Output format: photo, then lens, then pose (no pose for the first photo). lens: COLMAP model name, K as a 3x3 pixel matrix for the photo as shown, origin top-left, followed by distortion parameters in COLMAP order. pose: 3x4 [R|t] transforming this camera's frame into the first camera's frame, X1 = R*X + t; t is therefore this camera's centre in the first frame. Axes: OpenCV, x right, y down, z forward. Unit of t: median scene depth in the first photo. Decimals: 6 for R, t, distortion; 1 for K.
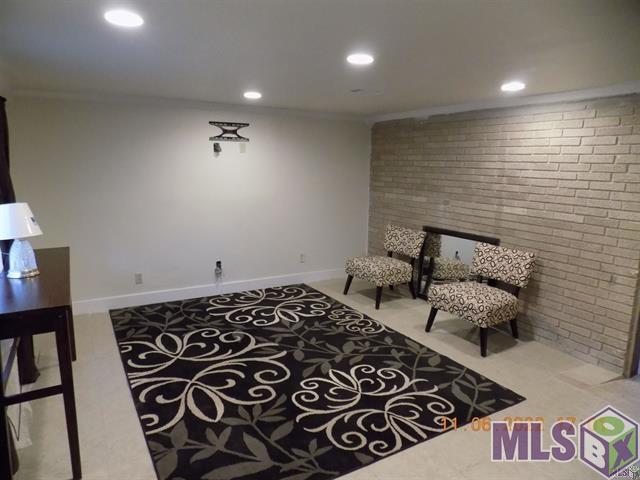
lens RADIAL K [[442.9, 0, 320.0], [0, 442.9, 240.0], [0, 0, 1]] dist [-0.052122, 0.001687]
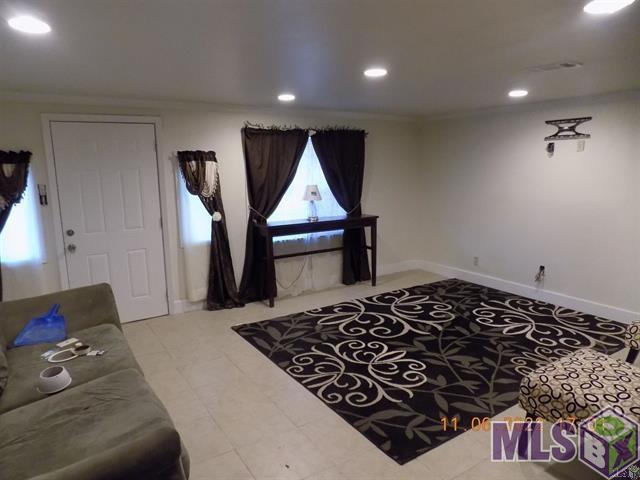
lens RADIAL K [[464.6, 0, 320.0], [0, 464.6, 240.0], [0, 0, 1]] dist [0.000203, 0.001557]
pose [[0.030348, 0.149378, -0.988314, 1.019991], [-0.168657, 0.975357, 0.142241, -0.093688], [0.985207, 0.162370, 0.054794, 0.628440]]
